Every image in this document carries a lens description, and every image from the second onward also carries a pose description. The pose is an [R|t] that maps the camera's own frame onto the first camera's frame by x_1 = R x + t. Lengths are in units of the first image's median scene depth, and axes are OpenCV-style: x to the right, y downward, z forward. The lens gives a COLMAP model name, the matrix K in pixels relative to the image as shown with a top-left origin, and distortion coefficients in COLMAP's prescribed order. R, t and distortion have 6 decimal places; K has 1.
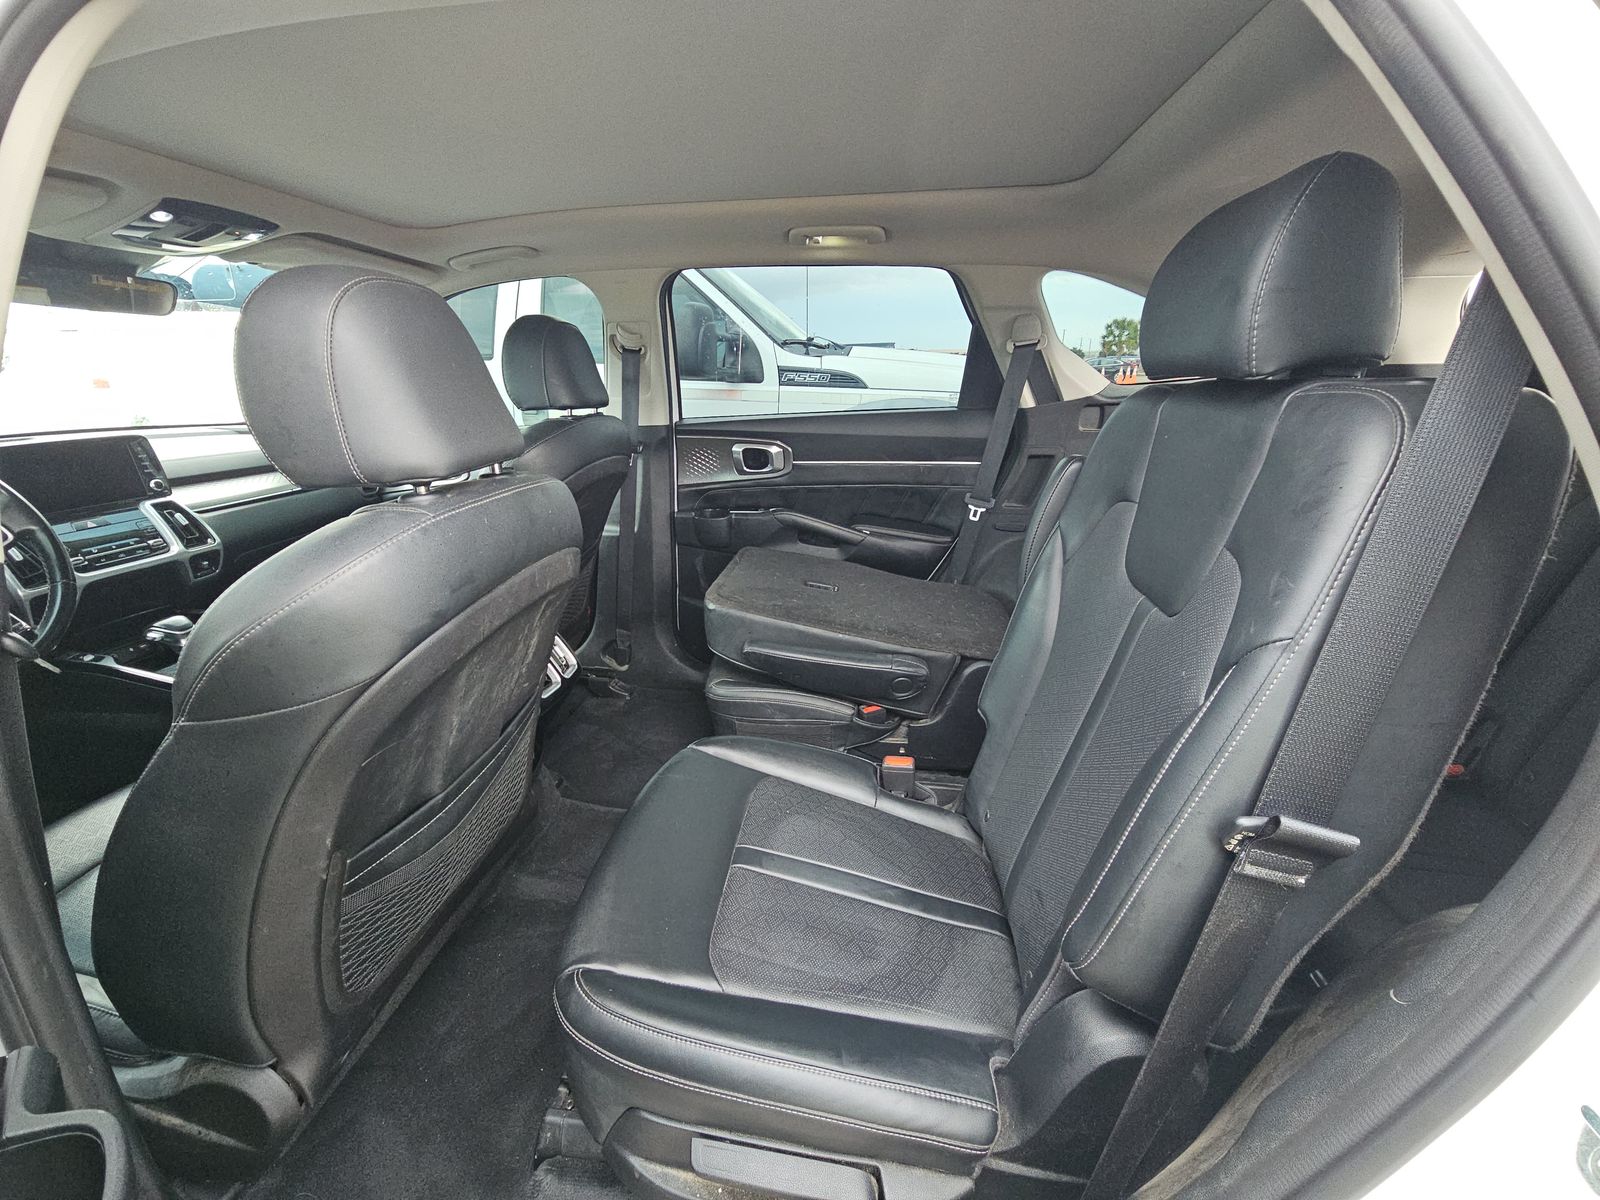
lens RADIAL K [[654.7, 0, 802.2], [0, 654.7, 606.3], [0, 0, 1]] dist [0.001609, -0.003020]
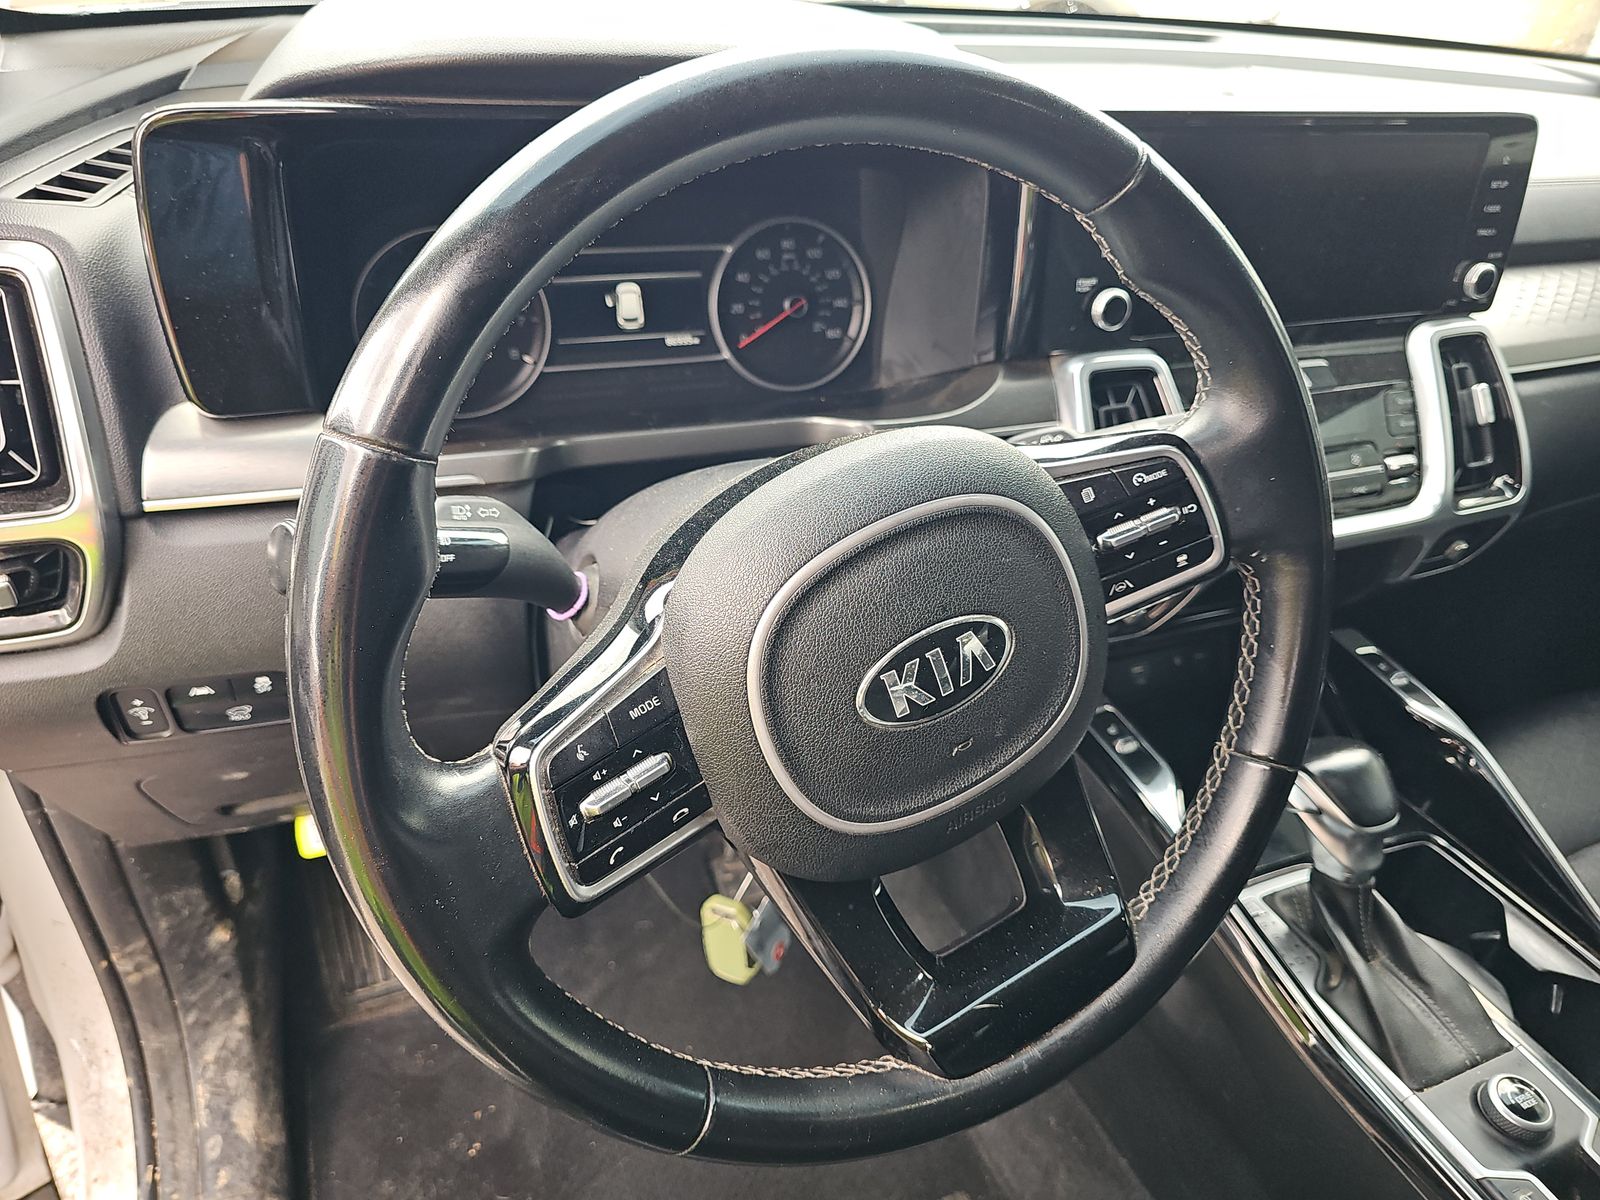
lens RADIAL K [[1076.3, 0, 798.3], [0, 1076.3, 587.7], [0, 0, 1]] dist [0.009373, -0.007403]
pose [[0.483577, 0.524492, -0.700758, -0.535082], [-0.363955, 0.848586, 0.383978, -0.104077], [0.796046, 0.069361, 0.601248, 0.323517]]
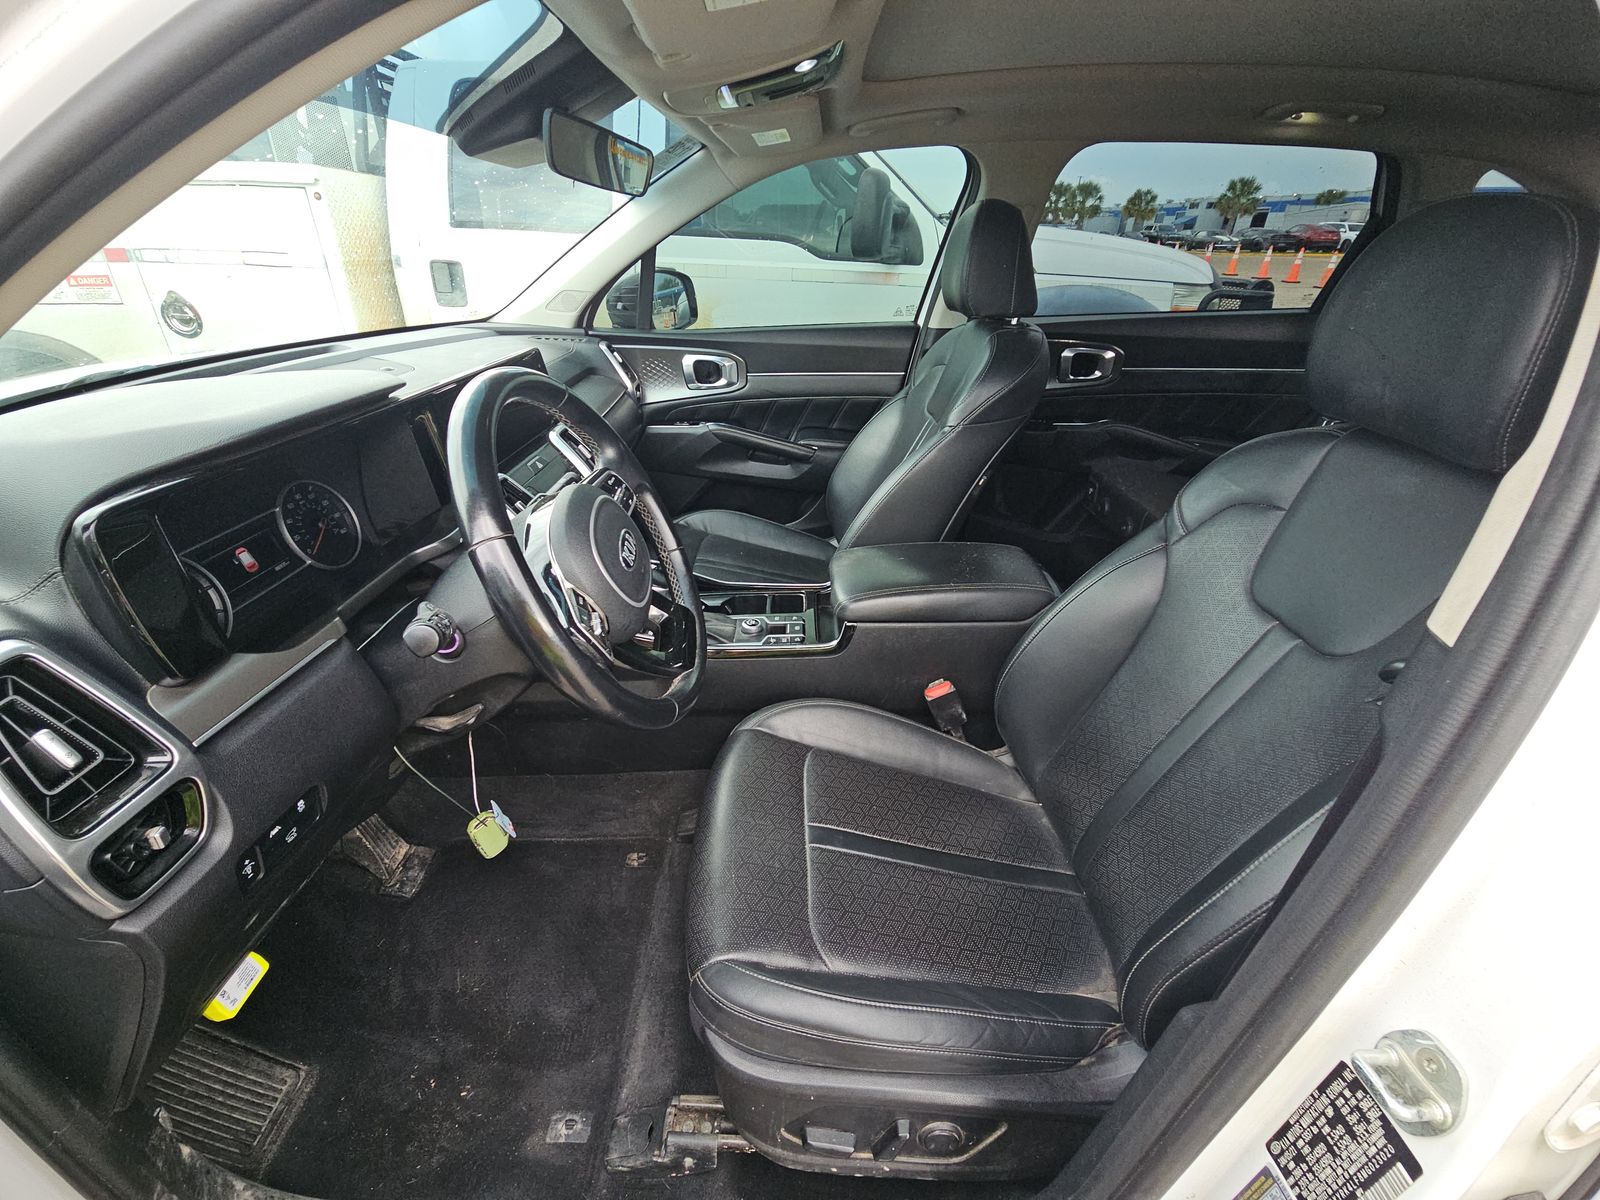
lens RADIAL K [[654.7, 0, 789.0], [0, 654.7, 599.9], [0, 0, 1]] dist [0.001609, -0.003020]
pose [[0.994639, -0.036779, 0.096649, -0.600860], [0.021175, 0.987248, 0.157775, -0.051401], [-0.101219, -0.154882, 0.982734, 0.077065]]
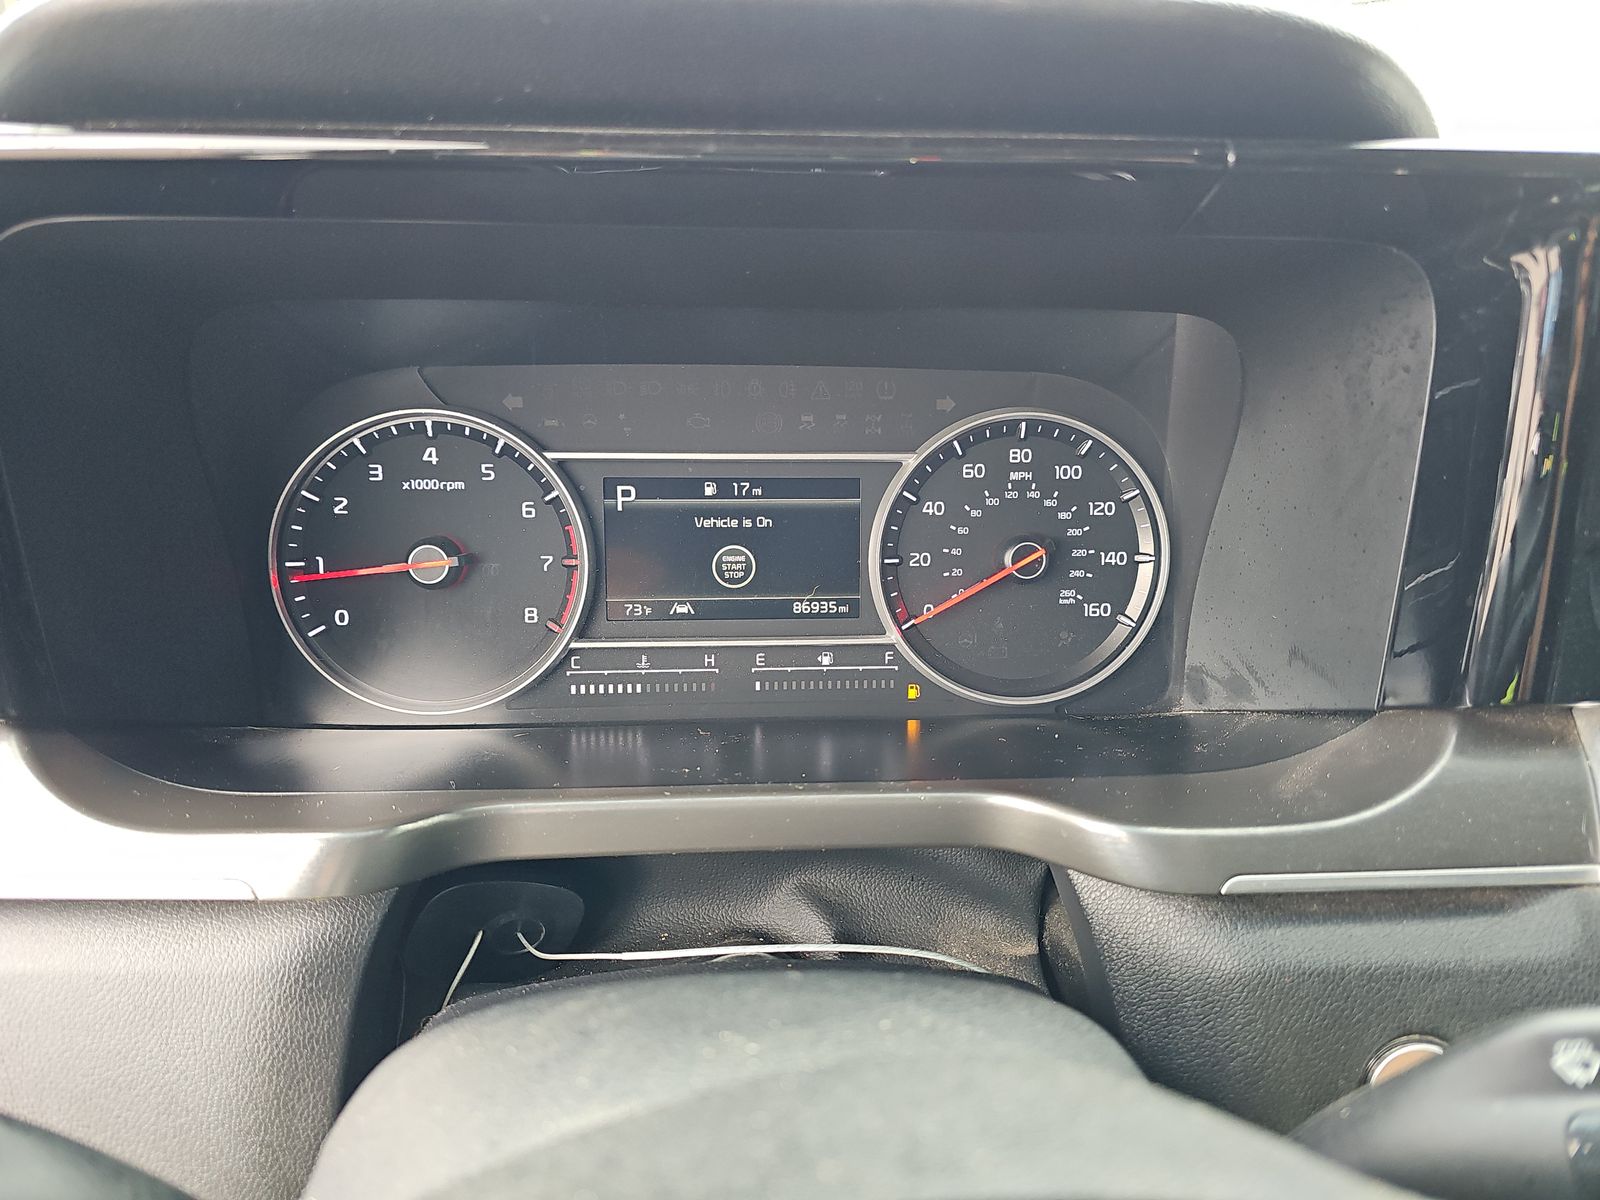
lens RADIAL K [[1076.3, 0, 796.3], [0, 1076.3, 585.0], [0, 0, 1]] dist [0.009373, -0.007403]
pose [[0.195685, 0.395511, -0.897373, -0.675658], [-0.342082, 0.885117, 0.315513, -0.089059], [0.919069, 0.245234, 0.308501, 0.443373]]
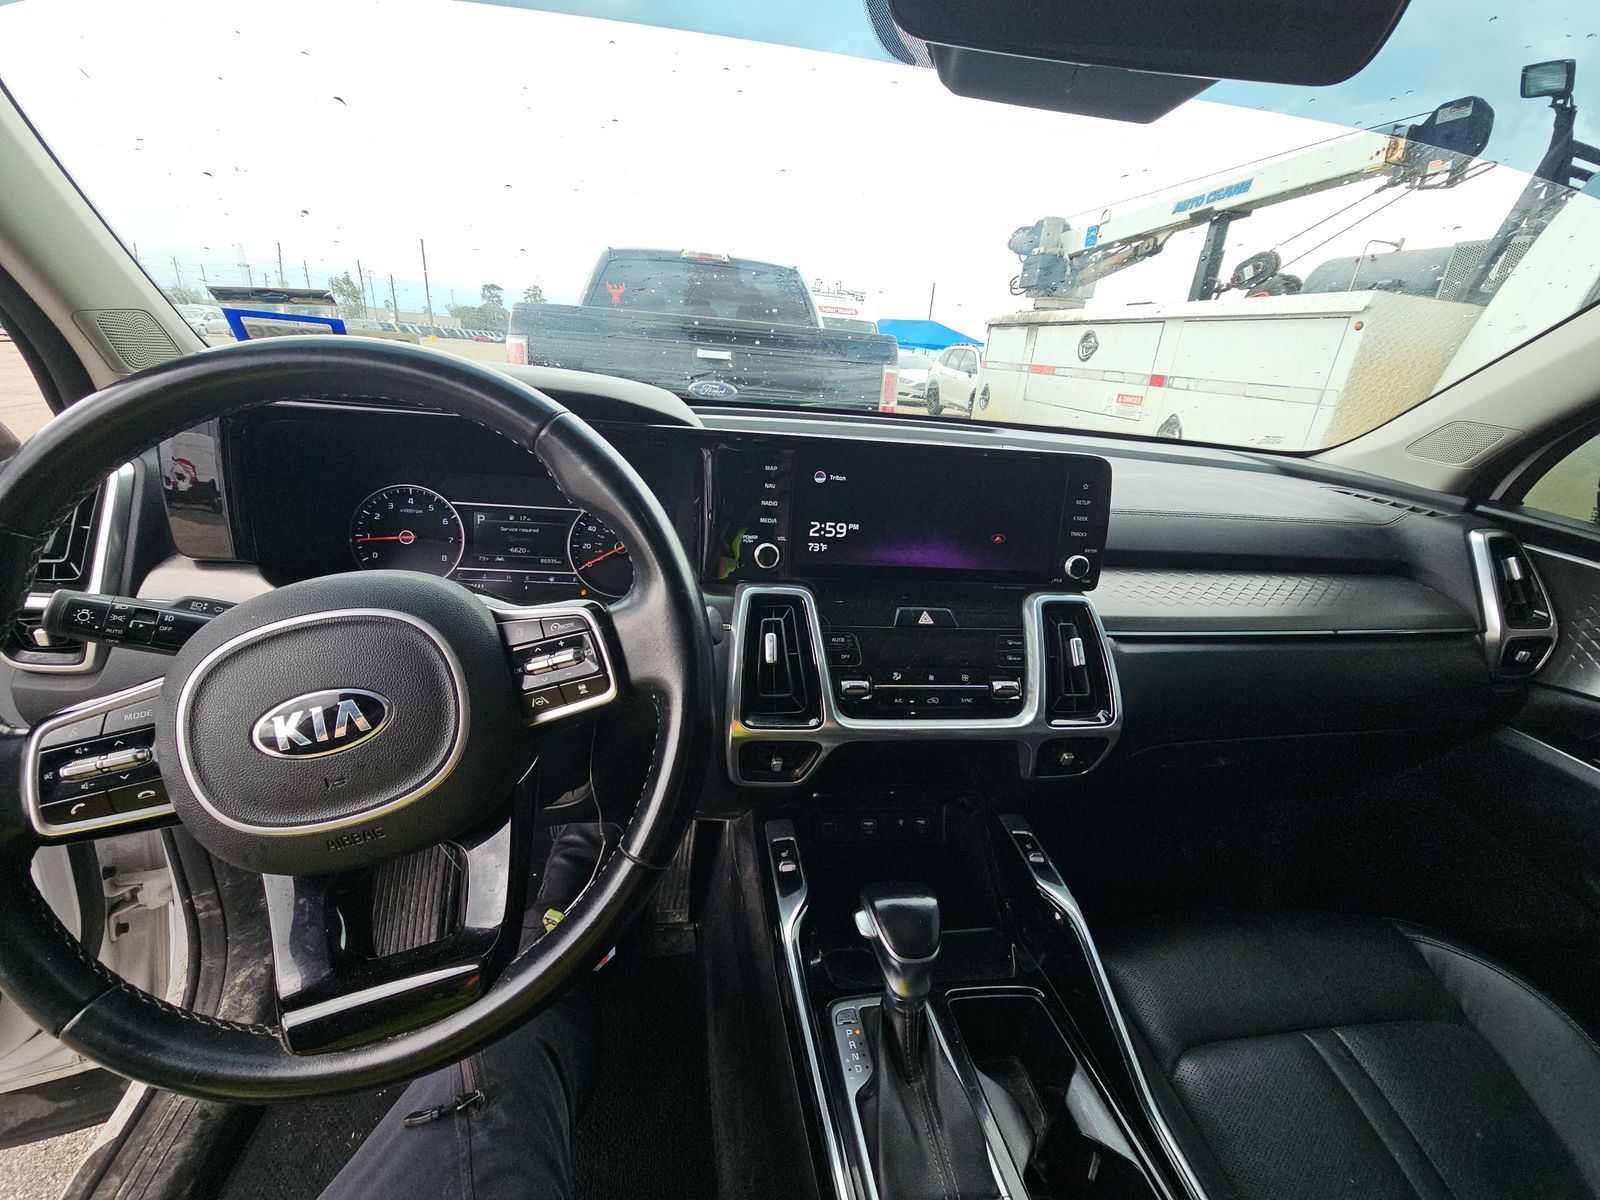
lens RADIAL K [[654.7, 0, 793.1], [0, 654.7, 596.7], [0, 0, 1]] dist [0.001609, -0.003020]
pose [[0.253616, 0.351117, -0.901330, -0.472595], [-0.397497, 0.887316, 0.233810, -0.147482], [0.881859, 0.298978, 0.364605, 0.510664]]
